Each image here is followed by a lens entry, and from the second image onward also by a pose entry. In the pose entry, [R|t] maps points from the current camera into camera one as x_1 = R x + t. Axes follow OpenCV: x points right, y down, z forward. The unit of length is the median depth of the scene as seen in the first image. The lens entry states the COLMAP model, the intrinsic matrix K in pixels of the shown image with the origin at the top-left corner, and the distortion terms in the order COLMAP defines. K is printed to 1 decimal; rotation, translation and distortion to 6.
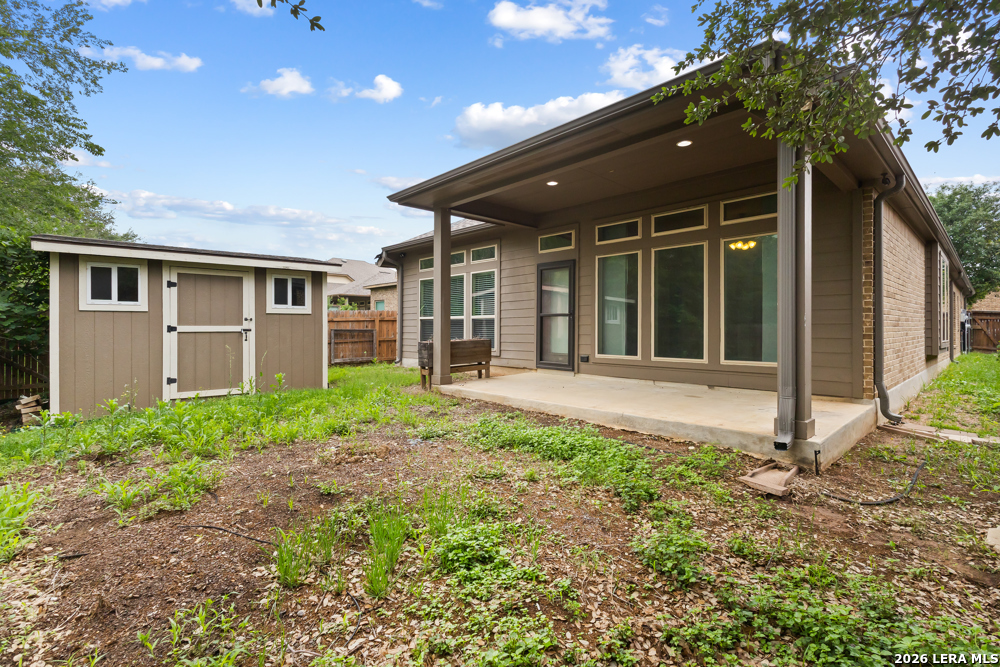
lens RADIAL K [[470.4, 0, 498.6], [0, 470.4, 331.7], [0, 0, 1]] dist [0.000428, 0.000271]
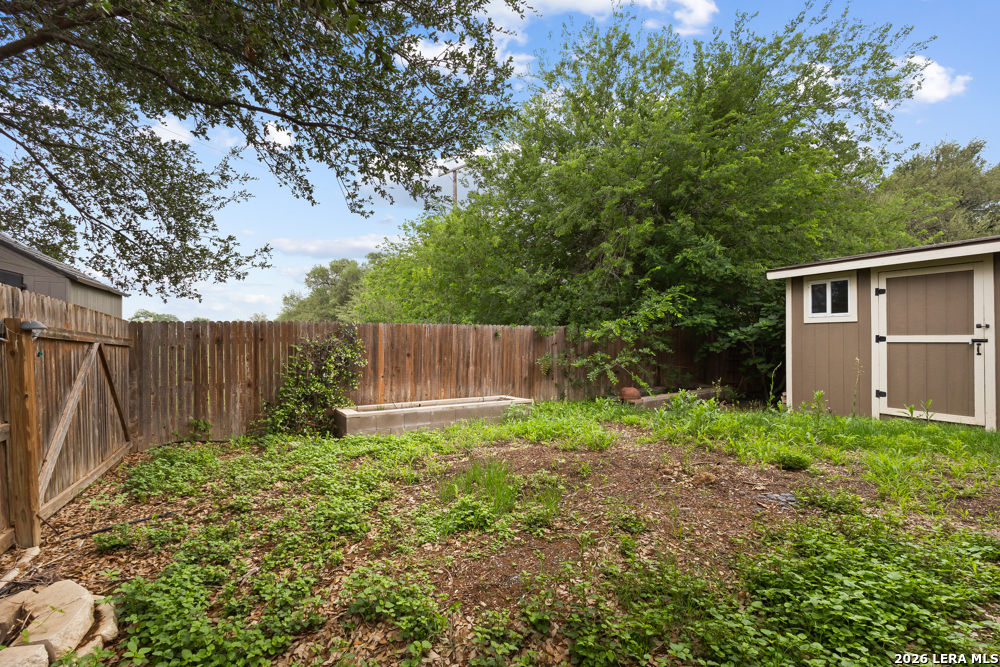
lens RADIAL K [[470.4, 0, 499.0], [0, 470.4, 337.4], [0, 0, 1]] dist [0.000428, 0.000271]
pose [[-0.266376, 0.002923, -0.963865, 0.415429], [-0.000760, 0.999994, 0.003242, -0.011347], [0.963869, 0.001596, -0.266372, 0.516169]]
